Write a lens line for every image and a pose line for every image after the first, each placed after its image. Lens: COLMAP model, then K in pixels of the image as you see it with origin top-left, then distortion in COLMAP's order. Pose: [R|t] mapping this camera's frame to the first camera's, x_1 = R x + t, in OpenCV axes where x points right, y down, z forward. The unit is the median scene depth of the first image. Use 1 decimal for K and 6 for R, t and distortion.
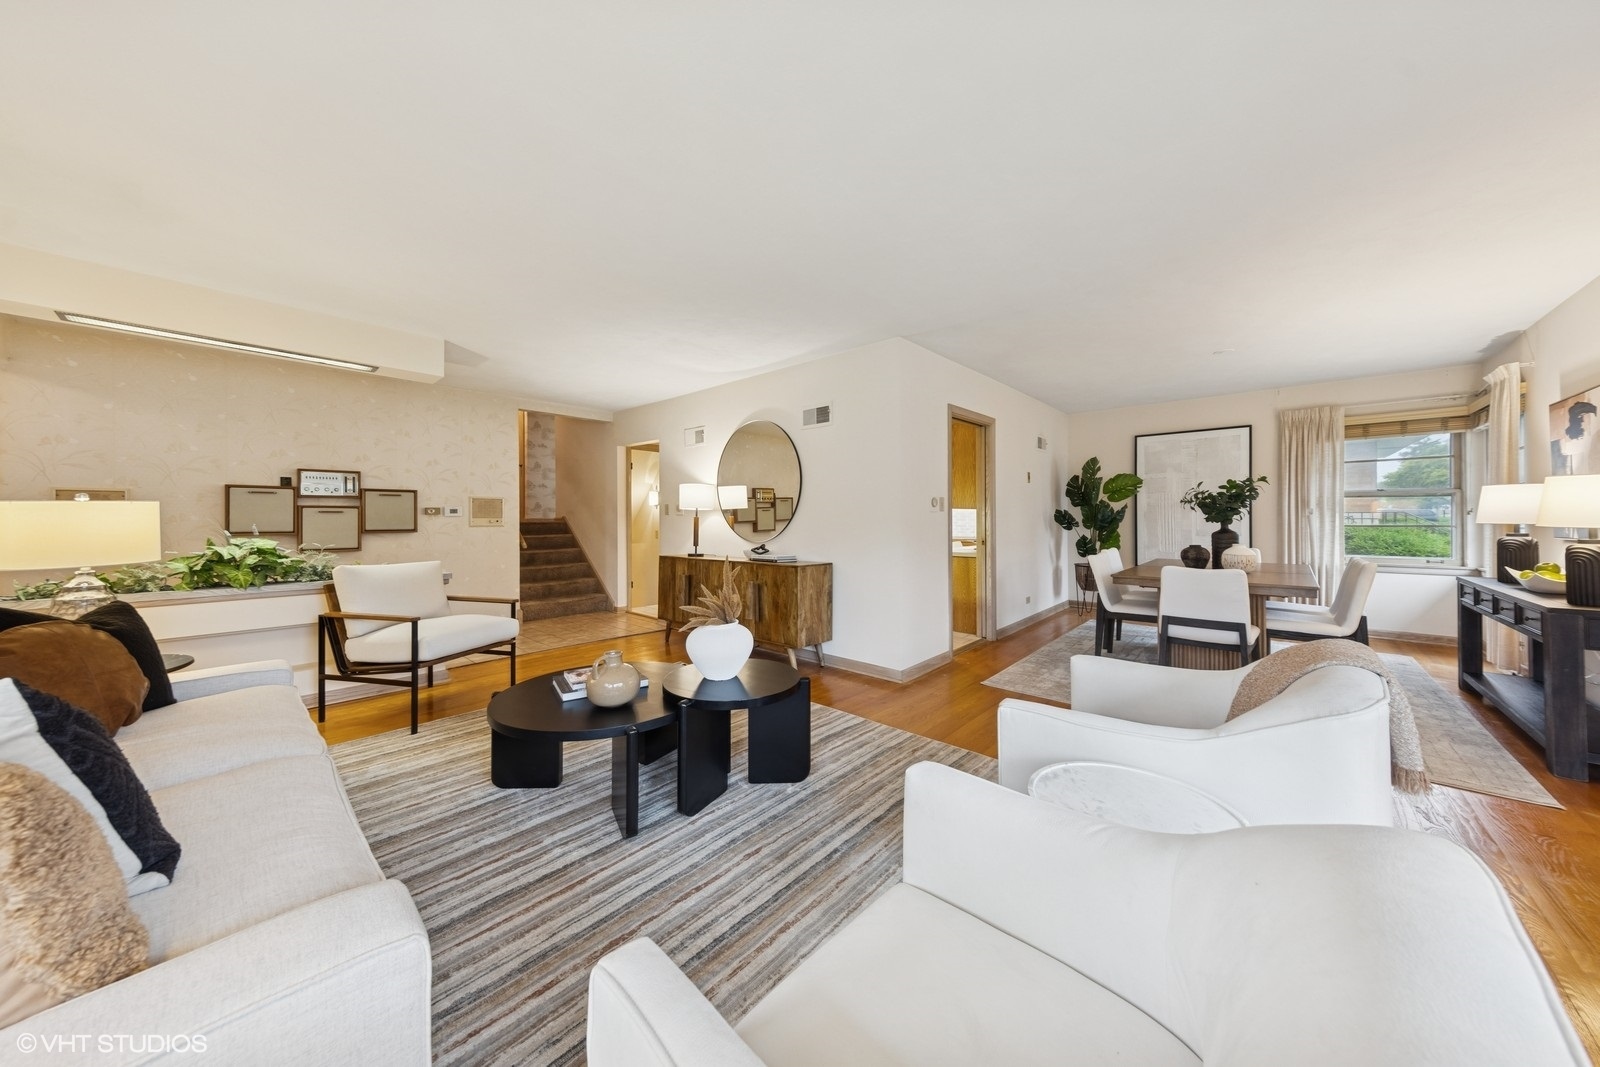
lens RADIAL K [[522.3, 0, 810.8], [0, 522.3, 519.0], [0, 0, 1]] dist [0.009495, -0.000128]
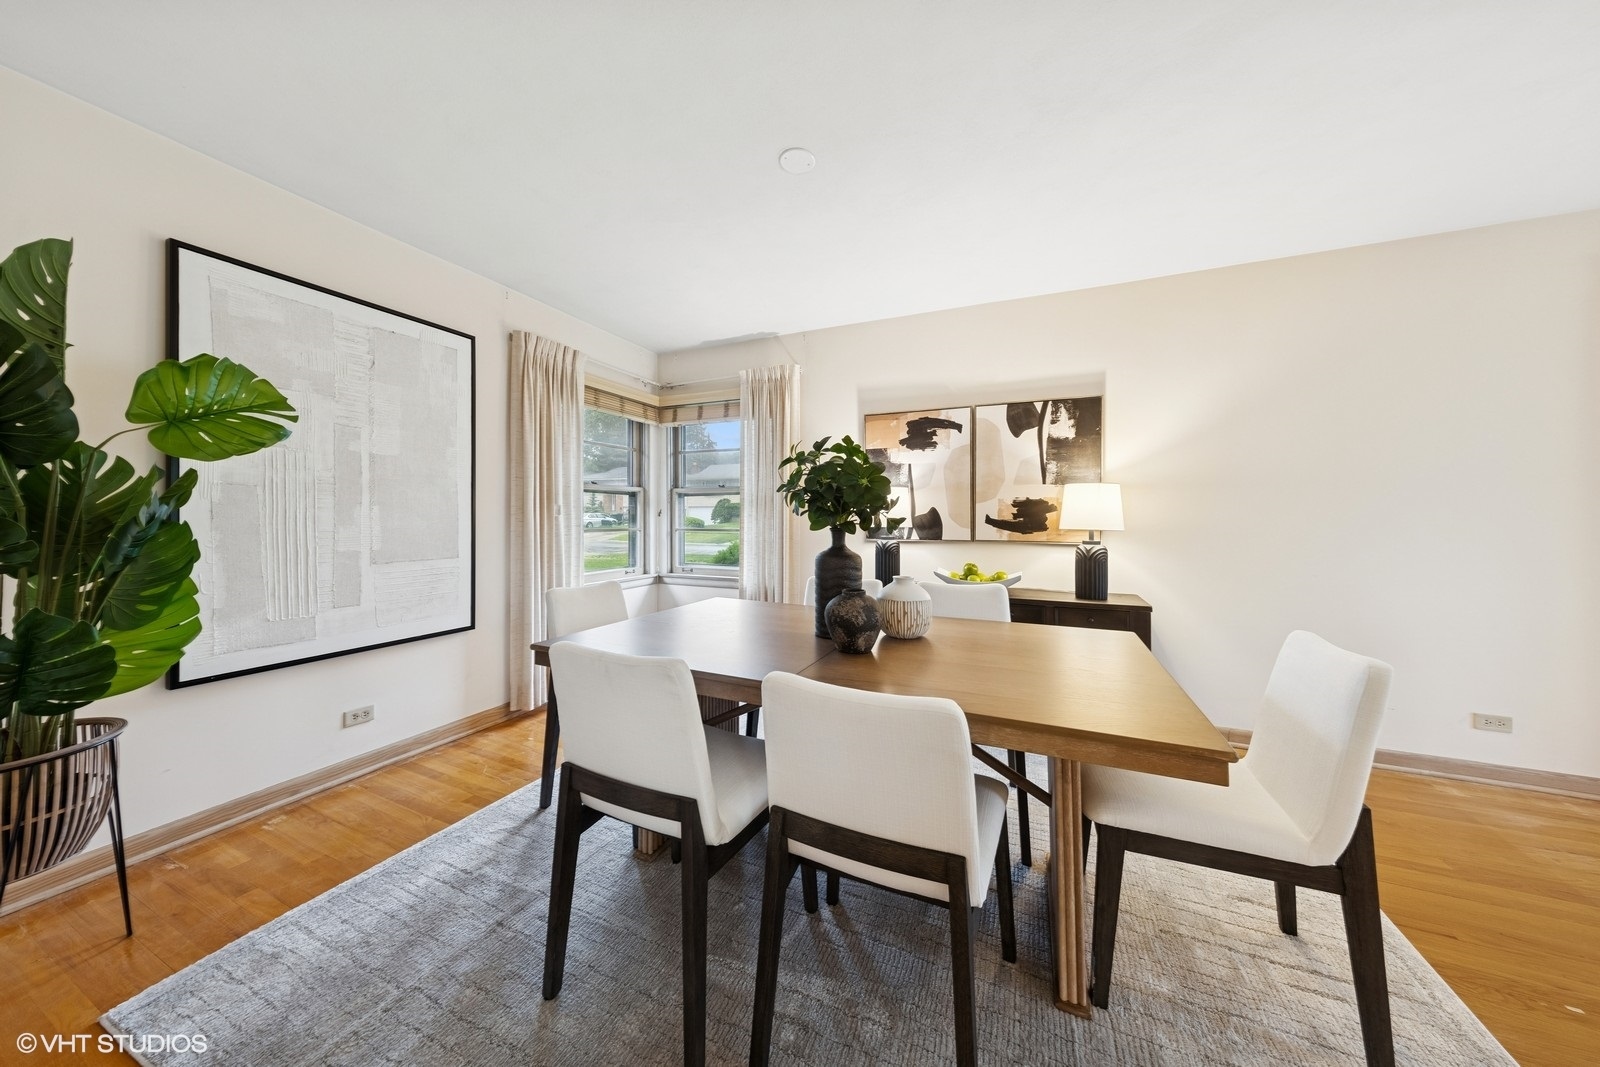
lens RADIAL K [[522.3, 0, 794.7], [0, 522.3, 505.7], [0, 0, 1]] dist [0.009495, -0.000128]
pose [[-0.290922, 0.021942, 0.956495, 0.340636], [-0.004677, 0.999692, -0.024355, -0.006679], [-0.956735, -0.011559, -0.290730, 1.083523]]
